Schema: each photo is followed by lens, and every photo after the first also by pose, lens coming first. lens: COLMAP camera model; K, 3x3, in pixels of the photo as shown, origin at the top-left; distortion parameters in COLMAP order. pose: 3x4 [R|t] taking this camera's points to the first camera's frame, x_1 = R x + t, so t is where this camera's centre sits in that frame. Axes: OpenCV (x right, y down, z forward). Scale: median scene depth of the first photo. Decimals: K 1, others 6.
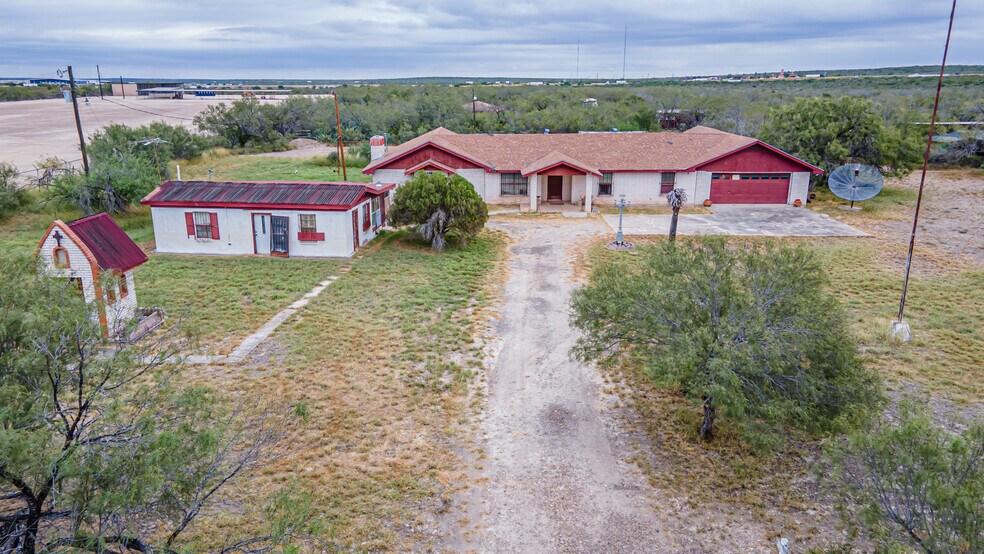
lens RADIAL K [[718.1, 0, 492.0], [0, 718.1, 277.0], [0, 0, 1]] dist [0.013325, 0.059535]
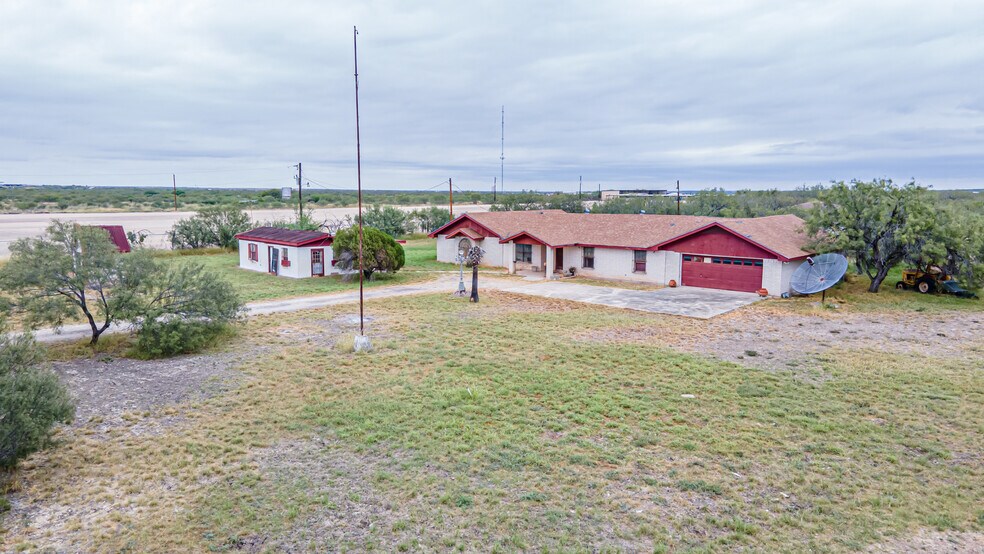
lens RADIAL K [[718.1, 0, 492.0], [0, 718.1, 277.0], [0, 0, 1]] dist [0.013325, 0.059535]
pose [[0.746910, 0.083615, -0.659647, 0.910762], [-0.180682, 0.980256, -0.080329, 0.012946], [0.639906, 0.179185, 0.747271, 0.137040]]
